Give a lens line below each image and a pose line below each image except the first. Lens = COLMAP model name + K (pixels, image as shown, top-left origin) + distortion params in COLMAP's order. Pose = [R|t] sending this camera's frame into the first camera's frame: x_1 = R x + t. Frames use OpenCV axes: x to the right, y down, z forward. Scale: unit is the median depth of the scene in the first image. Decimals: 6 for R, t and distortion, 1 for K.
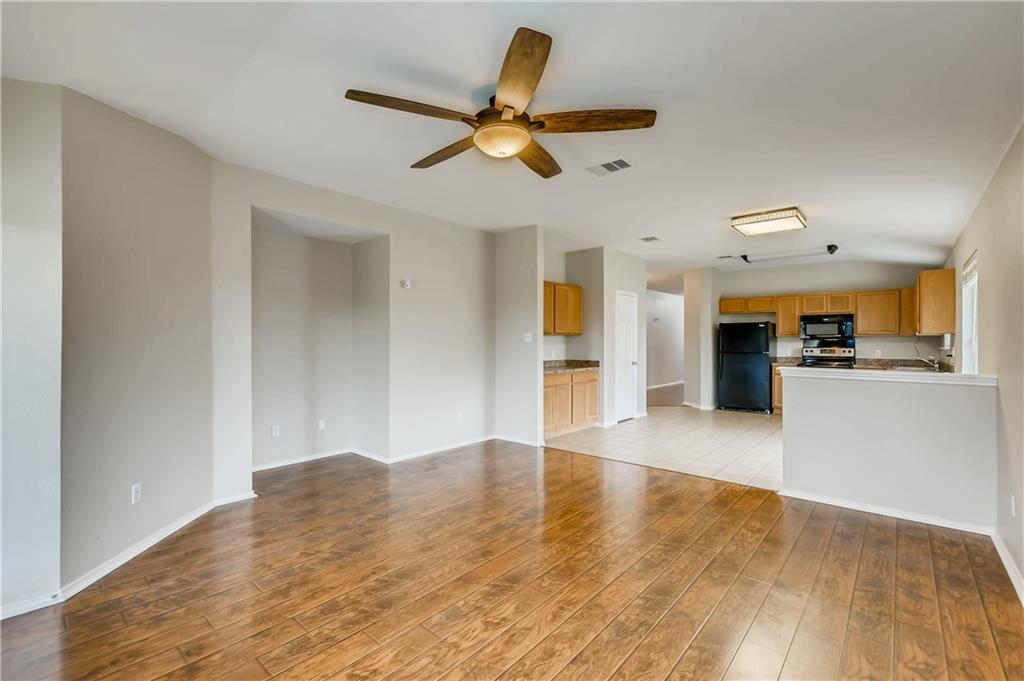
lens RADIAL K [[444.3, 0, 510.1], [0, 444.3, 344.4], [0, 0, 1]] dist [0.004066, -0.000092]
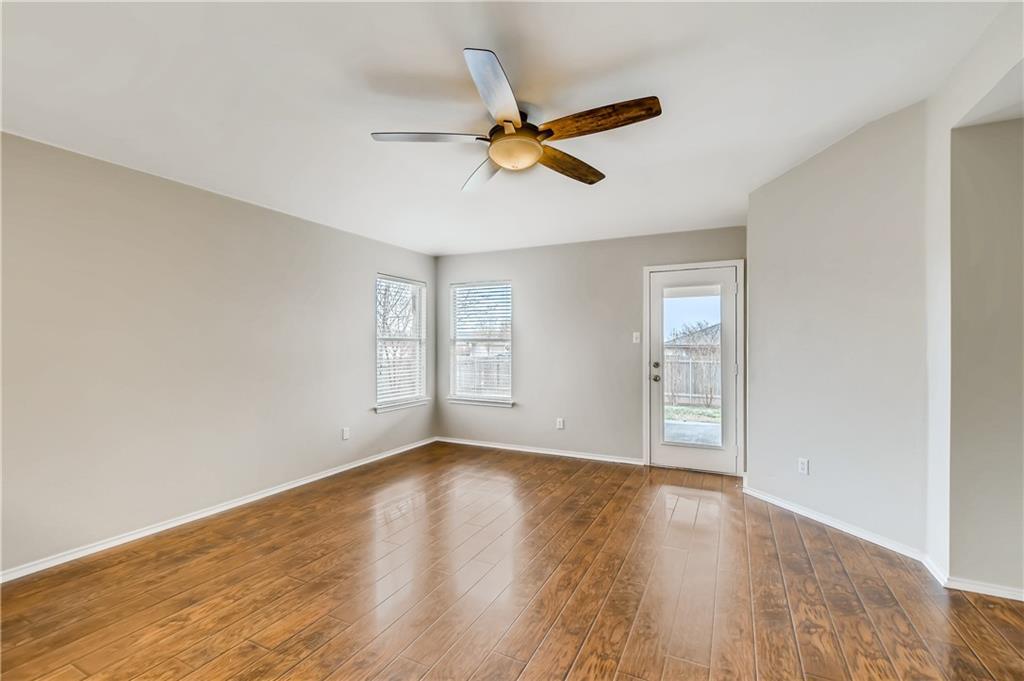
lens RADIAL K [[445.9, 0, 507.8], [0, 445.9, 337.1], [0, 0, 1]] dist [0.000111, -0.000158]
pose [[-0.967986, -0.004141, -0.250970, 0.235240], [-0.002301, 0.999968, -0.007625, -0.009851], [0.250993, -0.006803, -0.967965, 1.776886]]
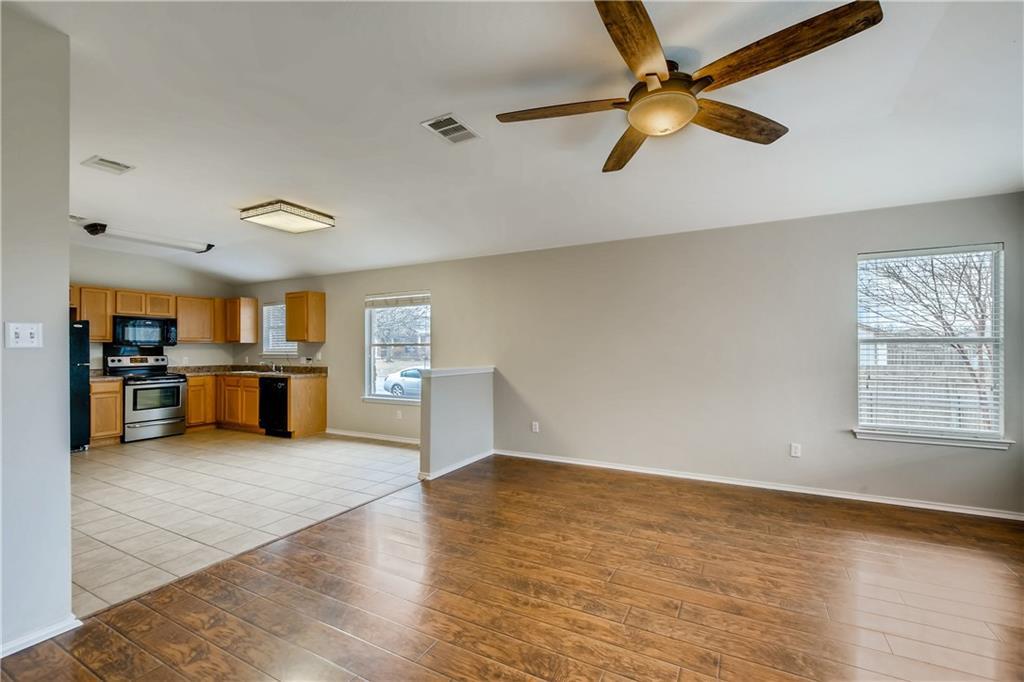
lens RADIAL K [[444.3, 0, 510.1], [0, 444.3, 344.9], [0, 0, 1]] dist [0.004066, -0.000092]
pose [[-0.222756, 0.006208, 0.974855, -0.695931], [0.010025, 0.999941, -0.004077, -0.007607], [-0.974823, 0.008865, -0.222805, 1.295431]]
